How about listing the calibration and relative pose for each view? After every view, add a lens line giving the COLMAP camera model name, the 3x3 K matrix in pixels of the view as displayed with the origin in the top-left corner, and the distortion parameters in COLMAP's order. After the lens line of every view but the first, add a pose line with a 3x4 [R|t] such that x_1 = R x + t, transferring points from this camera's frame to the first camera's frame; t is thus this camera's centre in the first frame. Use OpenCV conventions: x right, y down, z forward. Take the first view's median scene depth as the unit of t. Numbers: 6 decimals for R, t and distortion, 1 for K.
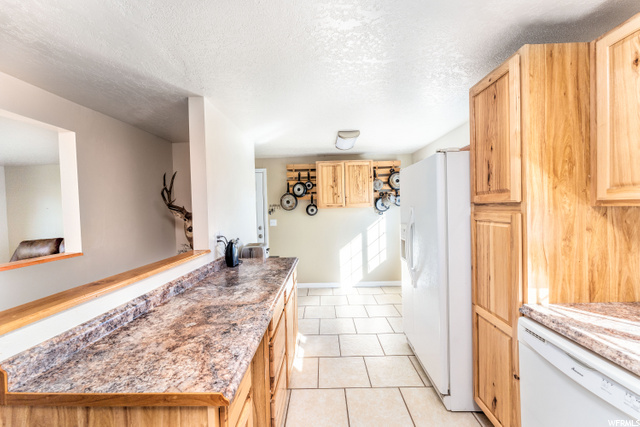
lens RADIAL K [[255.4, 0, 320.0], [0, 255.4, 213.5], [0, 0, 1]] dist [-0.000796, -0.000066]
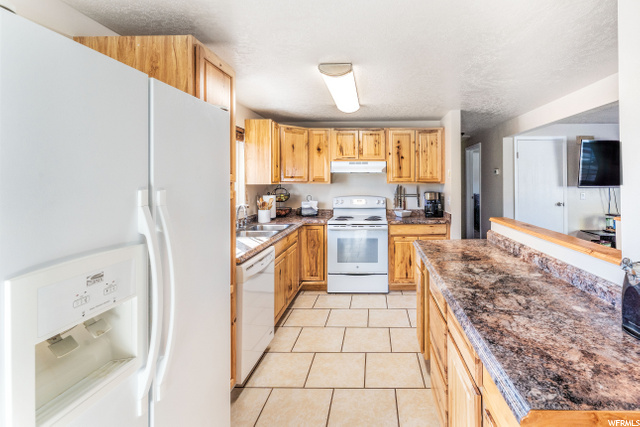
lens RADIAL K [[260.4, 0, 368.0], [0, 260.4, 180.3], [0, 0, 1]] dist [0.000091, 0.000001]
pose [[-0.999543, 0.029714, 0.005640, 0.085029], [0.029816, 0.999375, 0.018970, -0.048138], [-0.005073, 0.019130, -0.999804, 1.808418]]
